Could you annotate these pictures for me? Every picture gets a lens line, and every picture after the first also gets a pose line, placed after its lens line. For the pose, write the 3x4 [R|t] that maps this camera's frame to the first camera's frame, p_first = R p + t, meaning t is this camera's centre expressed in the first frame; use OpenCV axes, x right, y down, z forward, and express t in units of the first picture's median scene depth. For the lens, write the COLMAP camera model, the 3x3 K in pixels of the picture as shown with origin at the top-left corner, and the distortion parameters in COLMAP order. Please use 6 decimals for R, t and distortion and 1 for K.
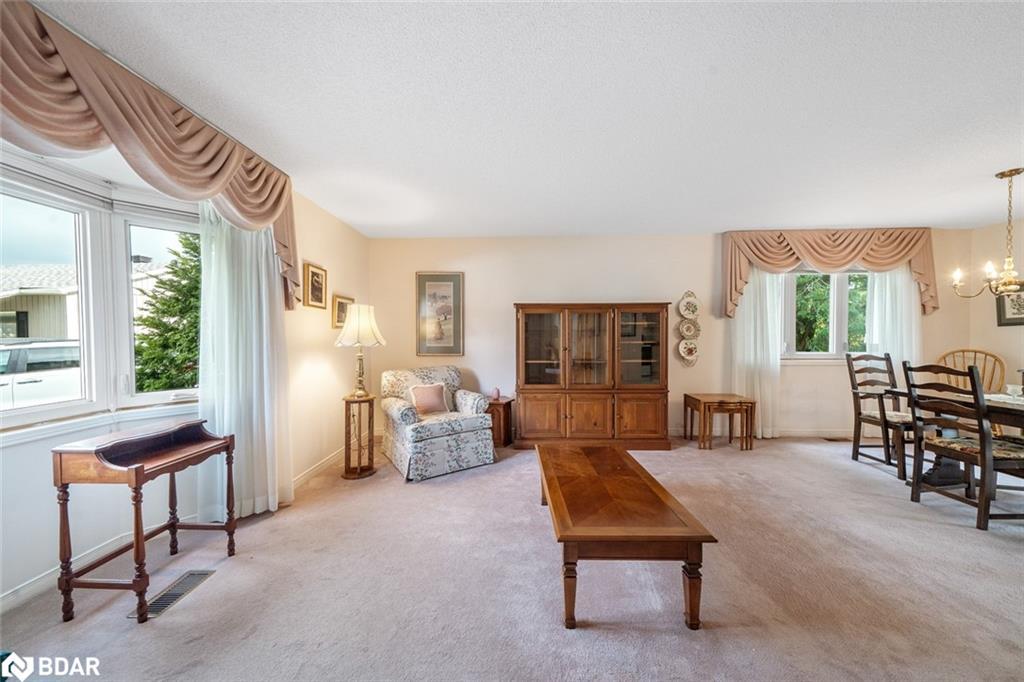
lens RADIAL K [[357.1, 0, 491.7], [0, 357.1, 333.8], [0, 0, 1]] dist [0.013218, -0.001442]
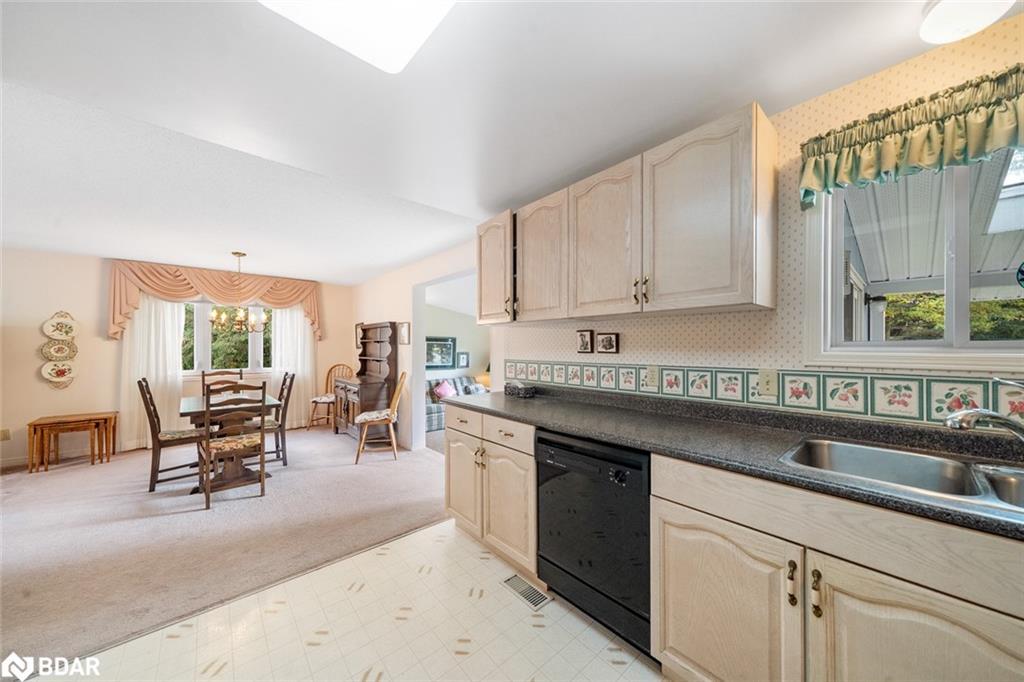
lens RADIAL K [[357.1, 0, 507.6], [0, 357.1, 346.1], [0, 0, 1]] dist [0.013218, -0.001442]
pose [[0.720691, 0.006988, 0.693221, 0.764483], [-0.010243, 0.999947, 0.000568, -0.038416], [-0.693180, -0.007510, 0.720725, -0.588684]]
